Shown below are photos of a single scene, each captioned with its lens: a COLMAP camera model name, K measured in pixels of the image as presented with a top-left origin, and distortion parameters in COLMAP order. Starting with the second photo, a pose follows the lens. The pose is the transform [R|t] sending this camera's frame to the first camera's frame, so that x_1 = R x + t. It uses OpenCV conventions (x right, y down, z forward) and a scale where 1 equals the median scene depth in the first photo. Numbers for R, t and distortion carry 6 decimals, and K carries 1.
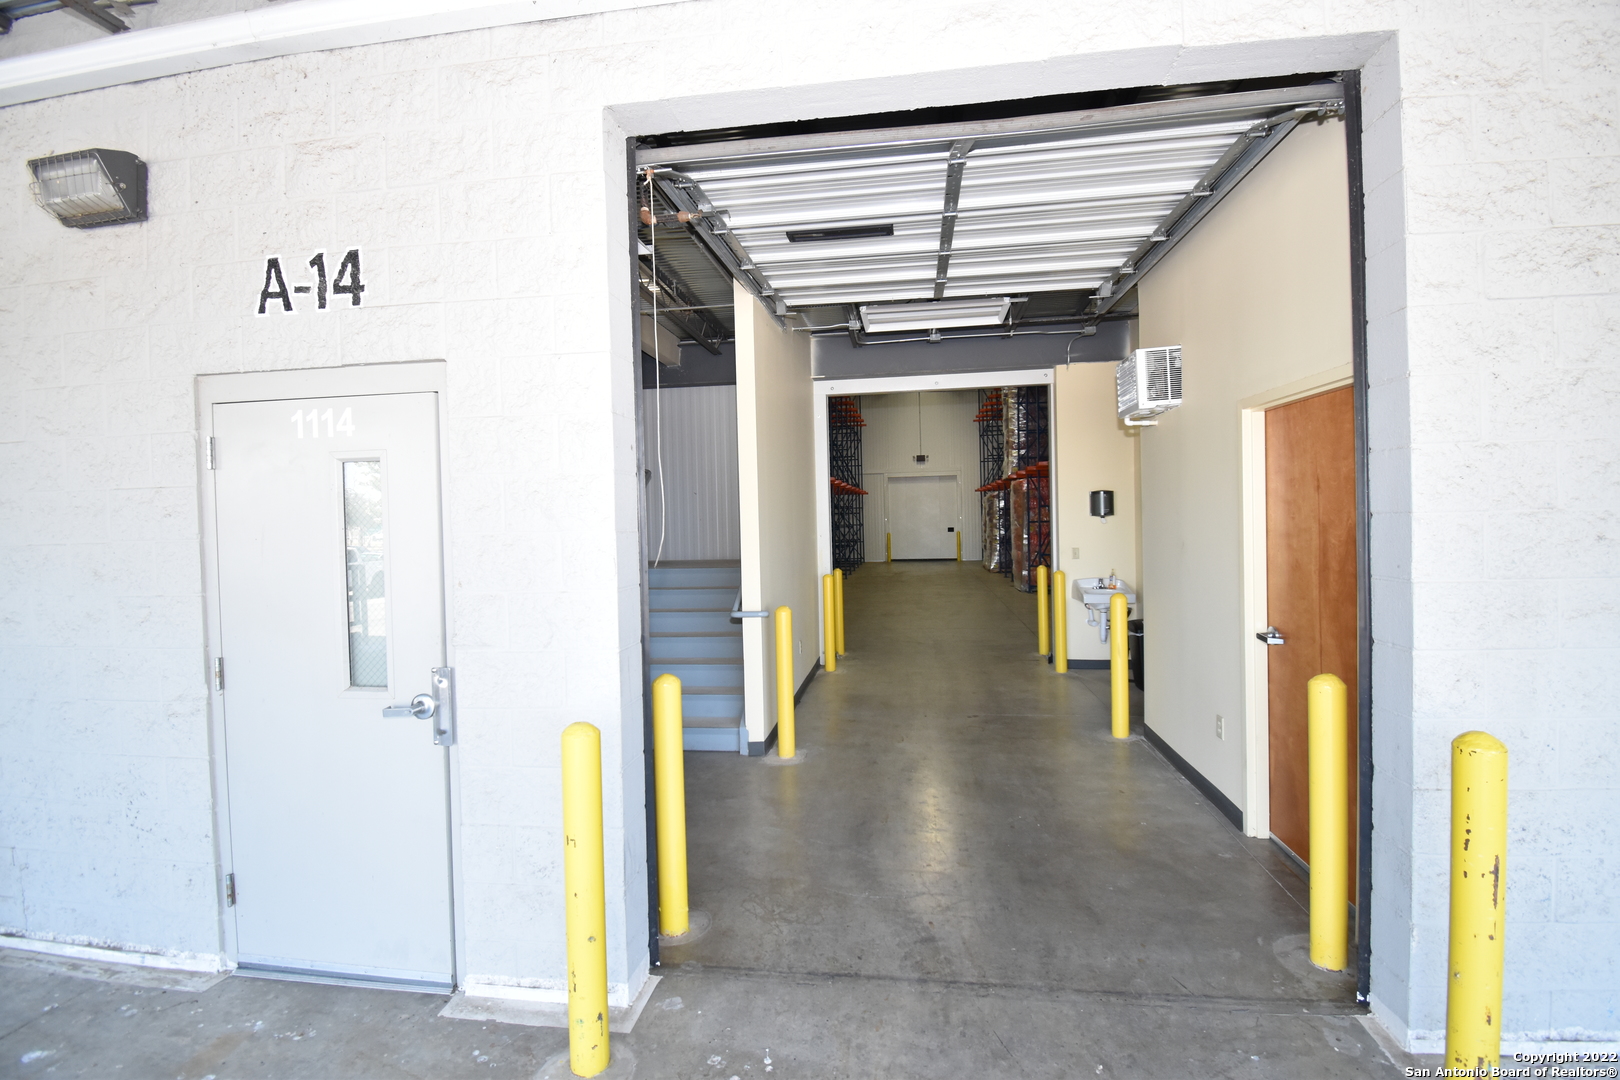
lens RADIAL K [[727.9, 0, 810.1], [0, 727.9, 536.2], [0, 0, 1]] dist [-0.013720, -0.000788]
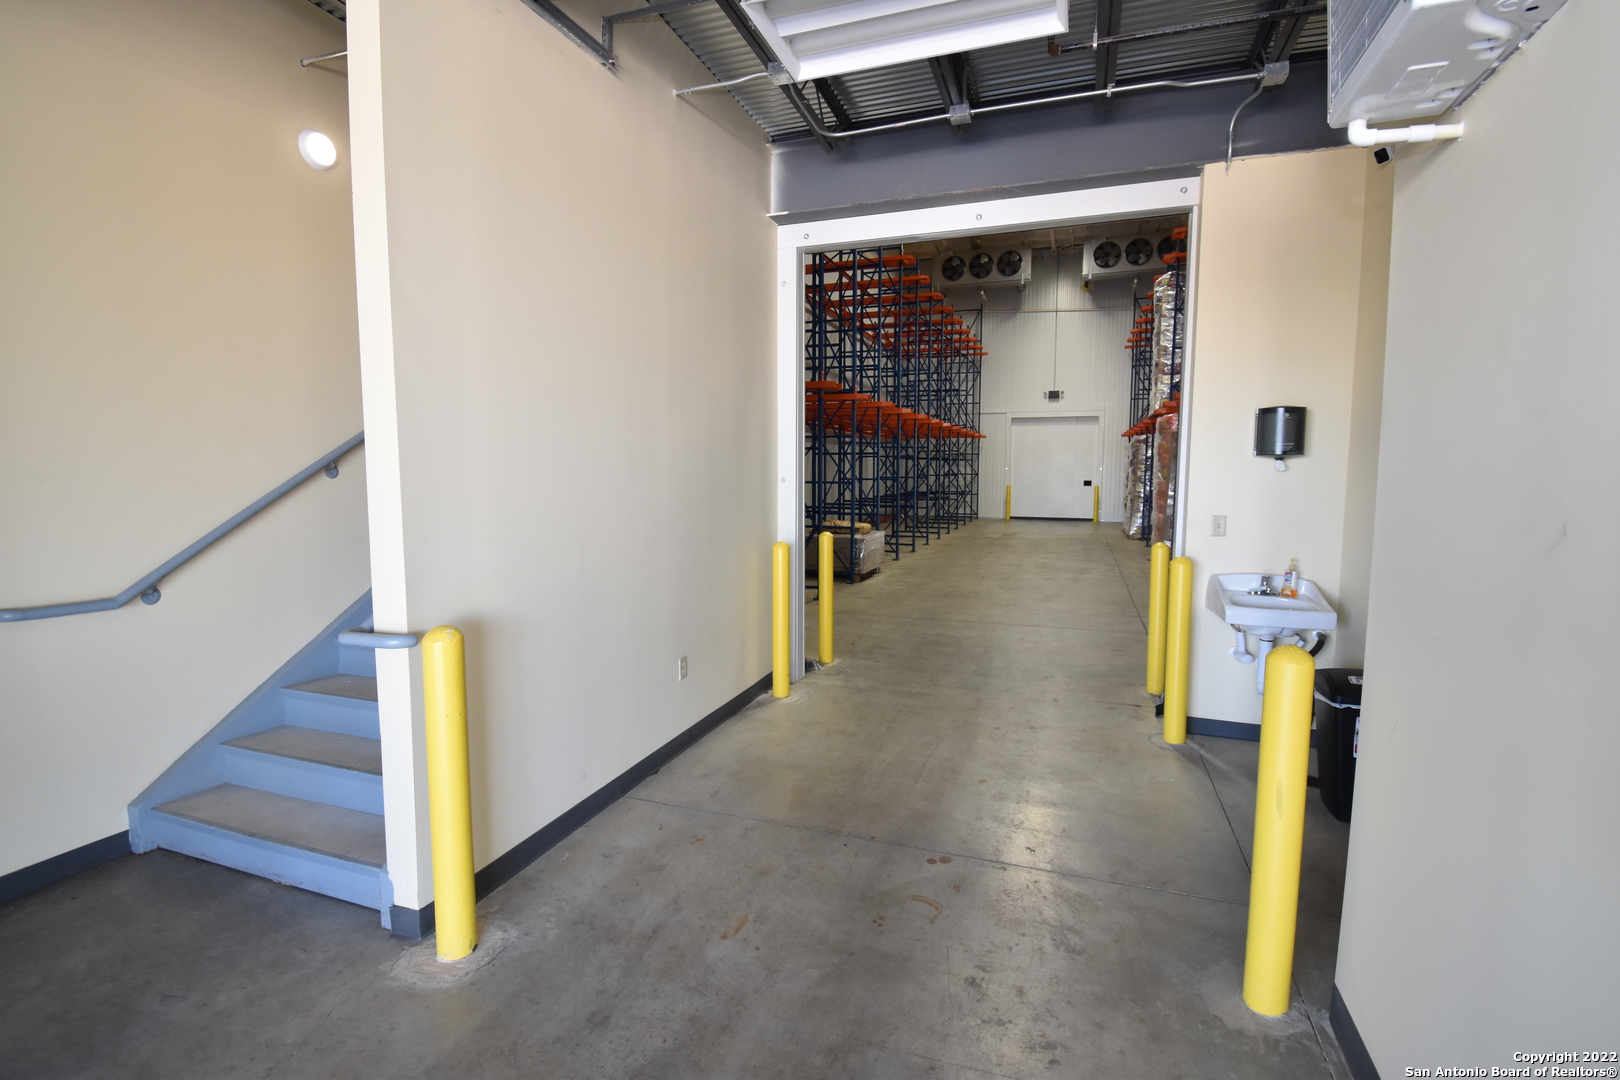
lens RADIAL K [[727.9, 0, 806.9], [0, 727.9, 542.7], [0, 0, 1]] dist [-0.013720, -0.000788]
pose [[0.976997, 0.046546, -0.208113, 0.173184], [-0.030019, 0.996190, 0.081883, 0.001102], [0.211132, -0.073752, 0.974671, 0.397588]]
